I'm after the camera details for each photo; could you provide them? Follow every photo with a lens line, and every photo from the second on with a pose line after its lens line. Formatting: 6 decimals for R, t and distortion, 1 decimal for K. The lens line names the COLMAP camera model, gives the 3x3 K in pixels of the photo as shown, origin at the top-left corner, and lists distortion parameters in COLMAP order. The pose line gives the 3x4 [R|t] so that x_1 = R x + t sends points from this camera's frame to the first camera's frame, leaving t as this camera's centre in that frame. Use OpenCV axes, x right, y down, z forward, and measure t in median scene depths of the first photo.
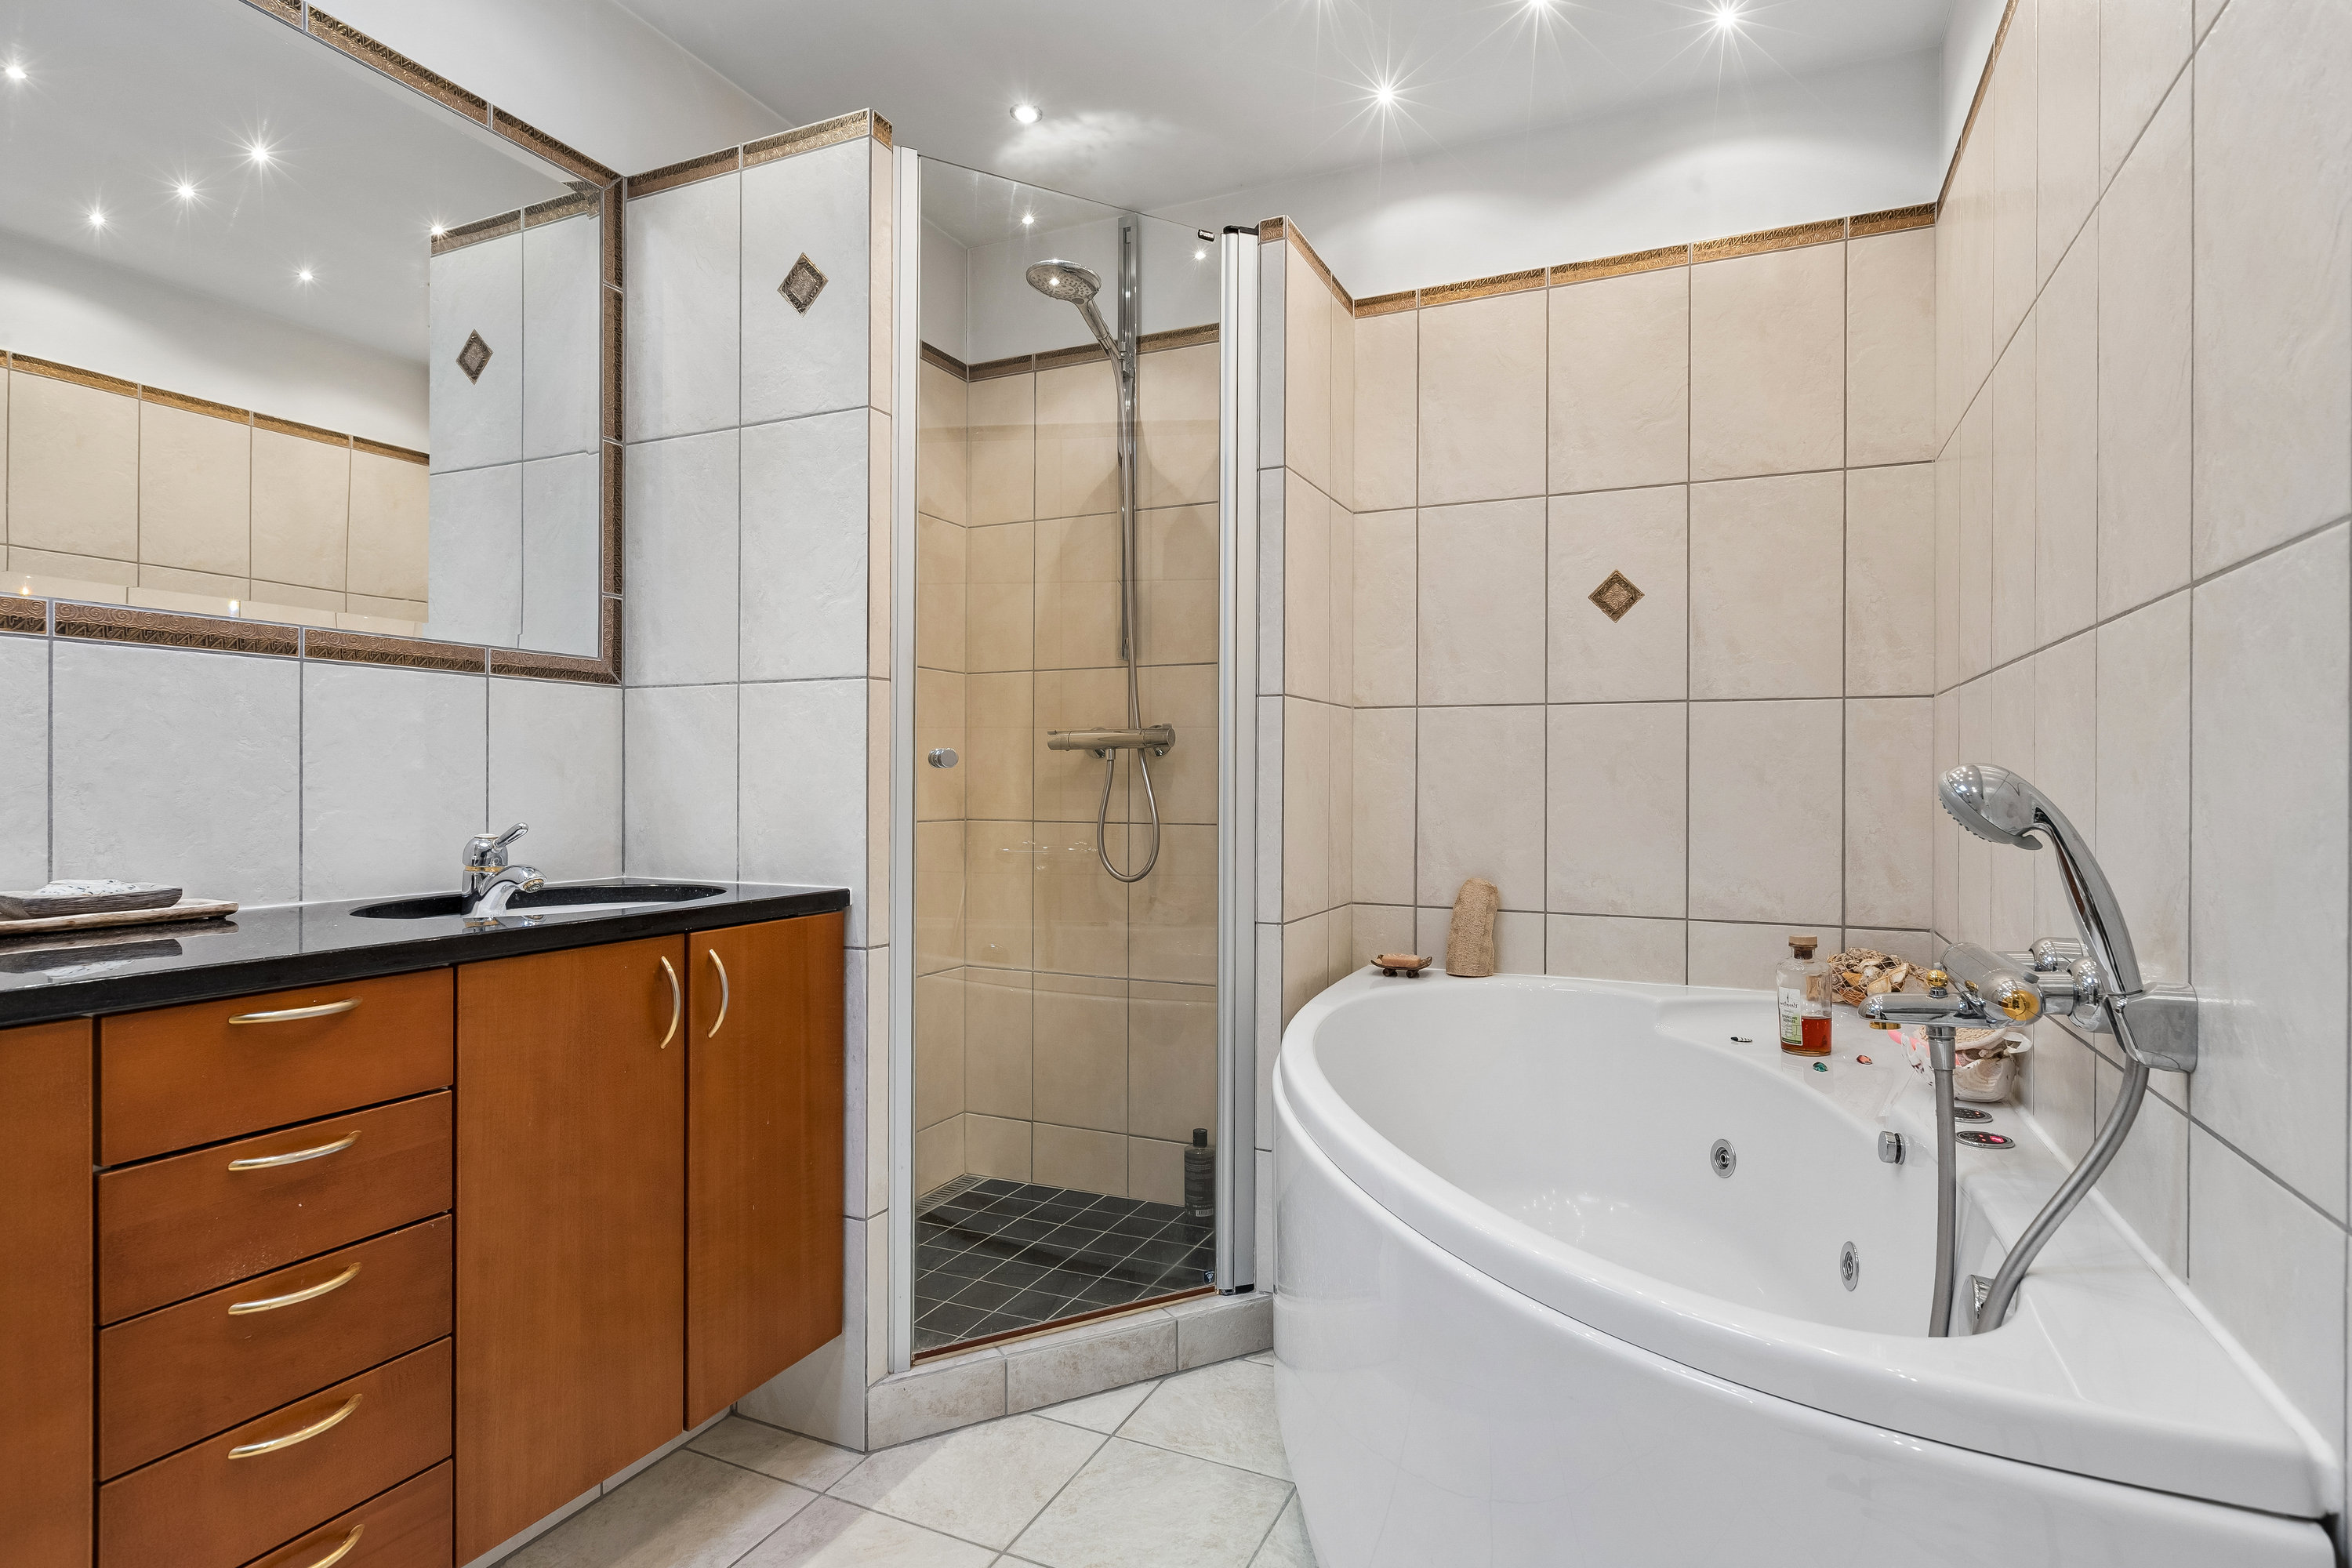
lens RADIAL K [[1208.8, 0, 1176.3], [0, 1208.8, 780.5], [0, 0, 1]] dist [0.004810, 0.000498]
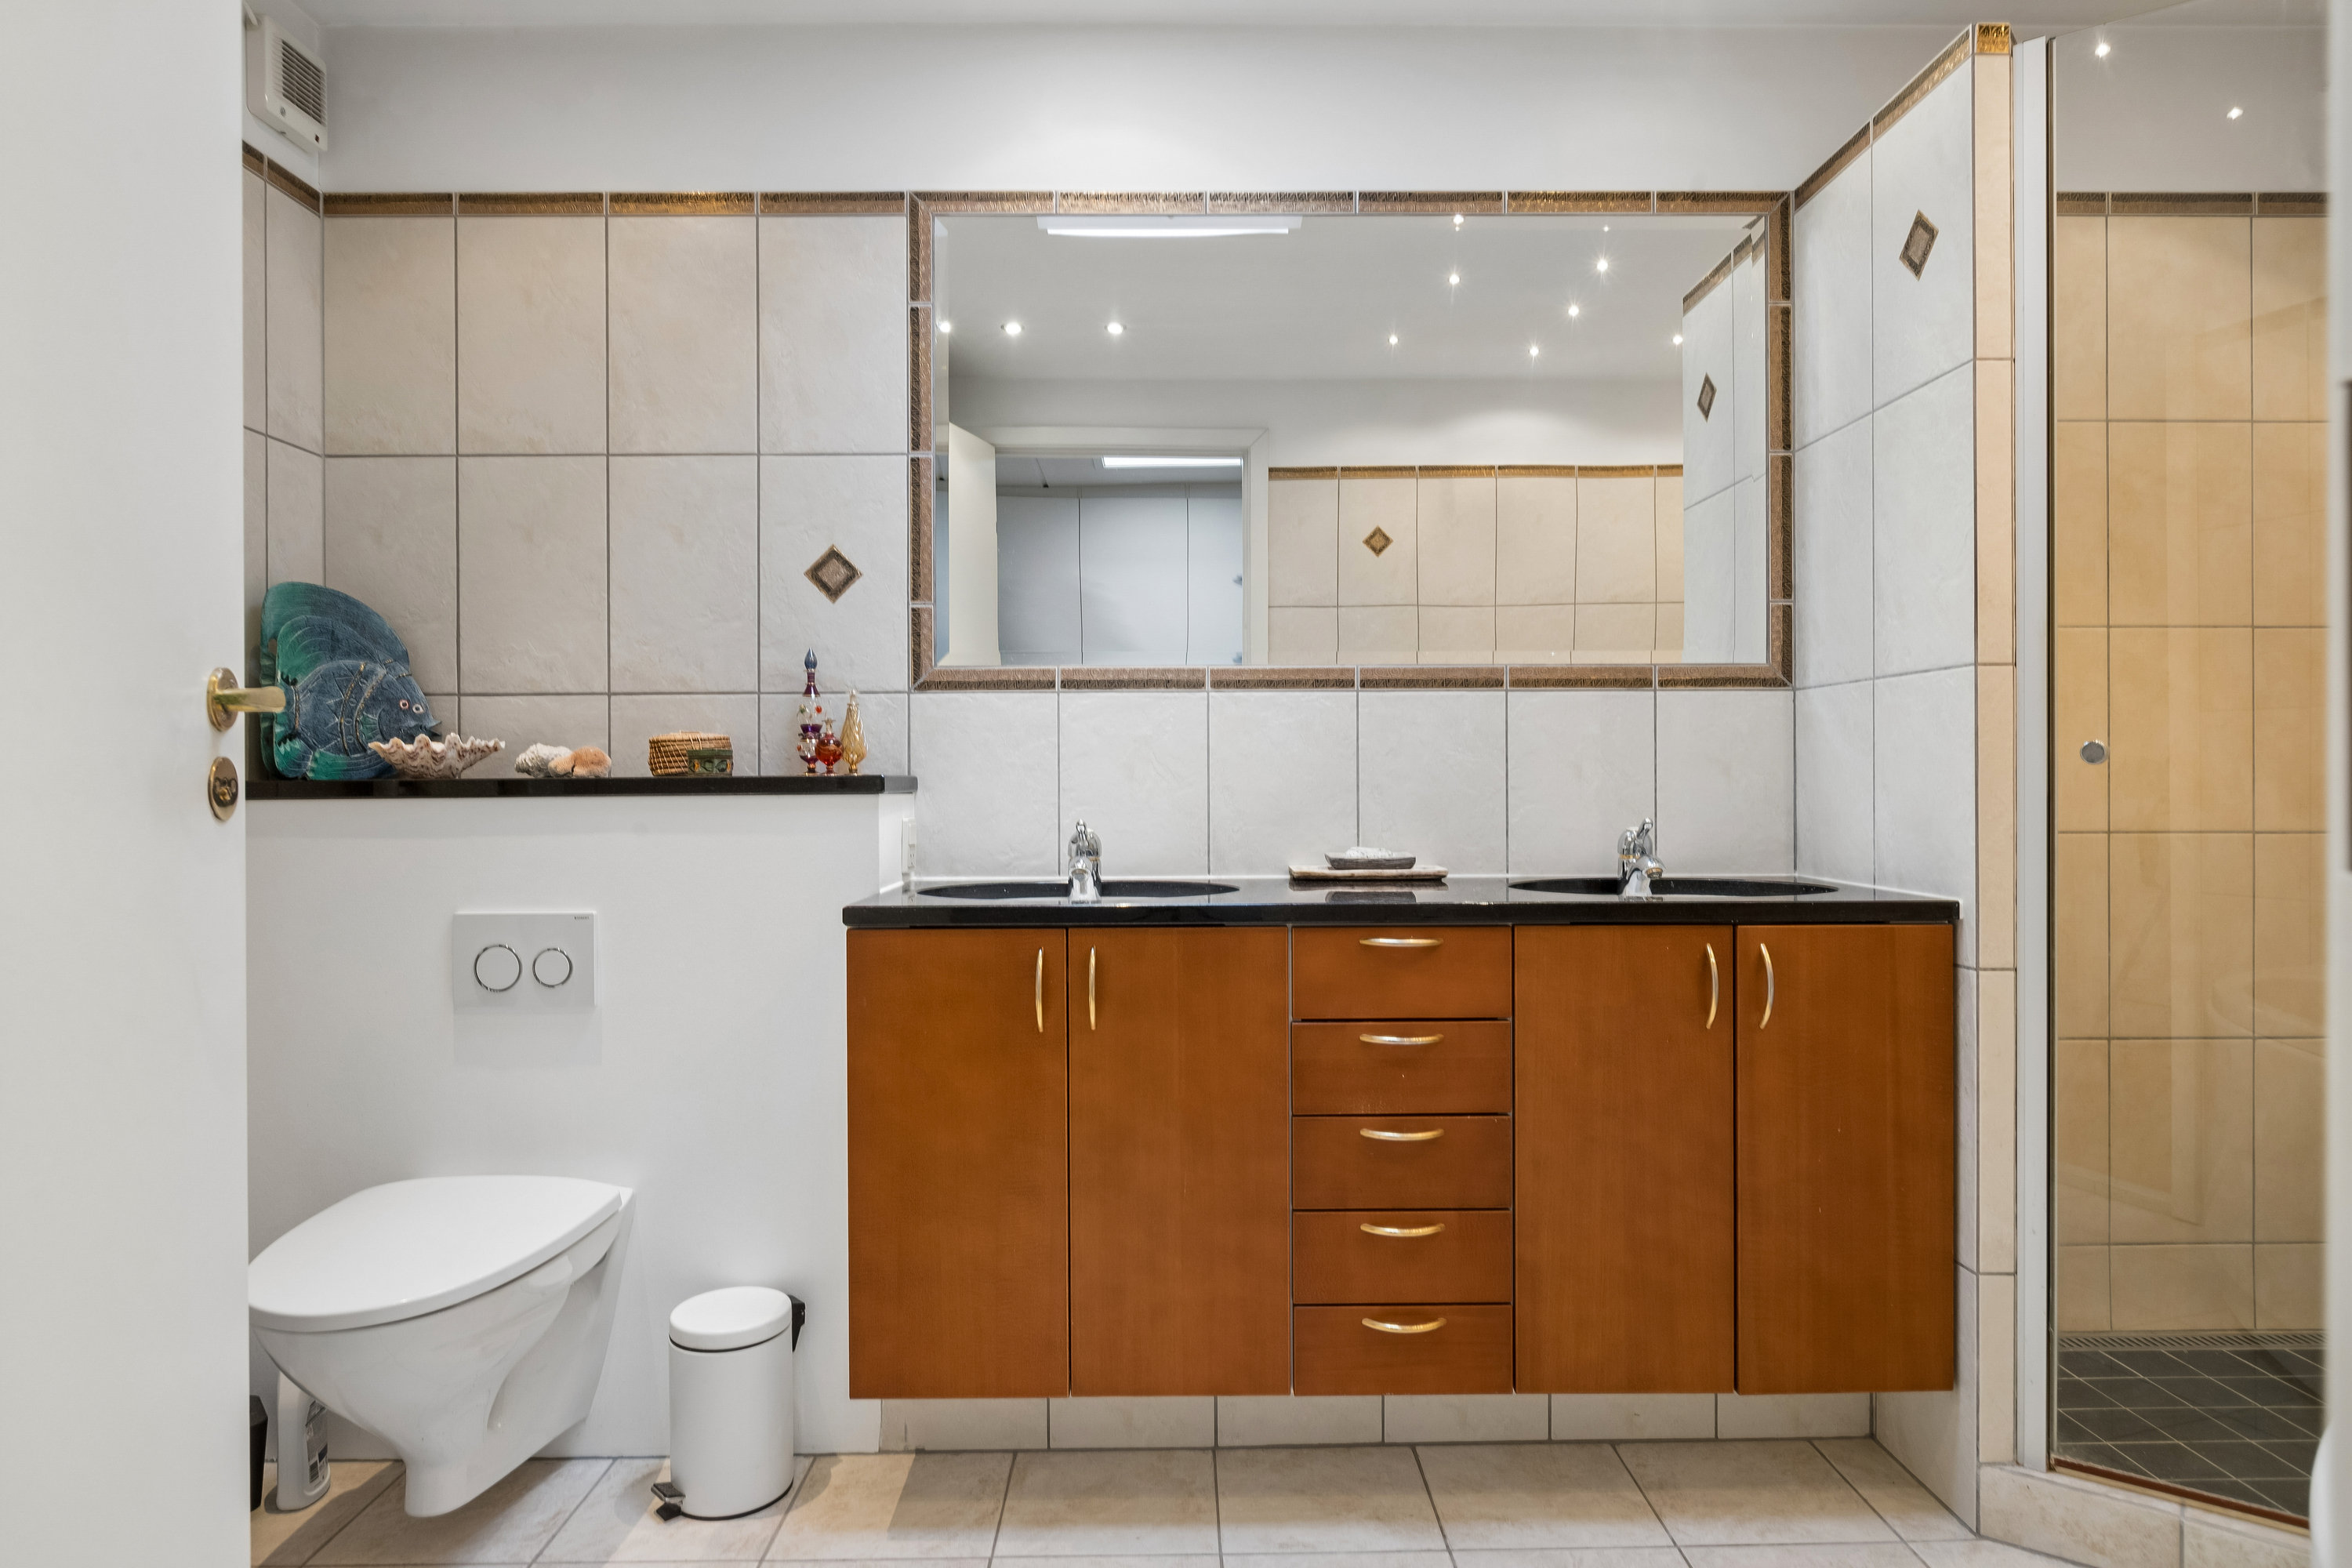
lens RADIAL K [[1365.4, 0, 1180.2], [0, 1365.4, 783.5], [0, 0, 1]] dist [0.006276, 0.003096]
pose [[0.421499, -0.000590, -0.906829, 0.410258], [0.004862, 0.999987, 0.001609, -0.002249], [0.906816, -0.005087, 0.421496, 0.044867]]
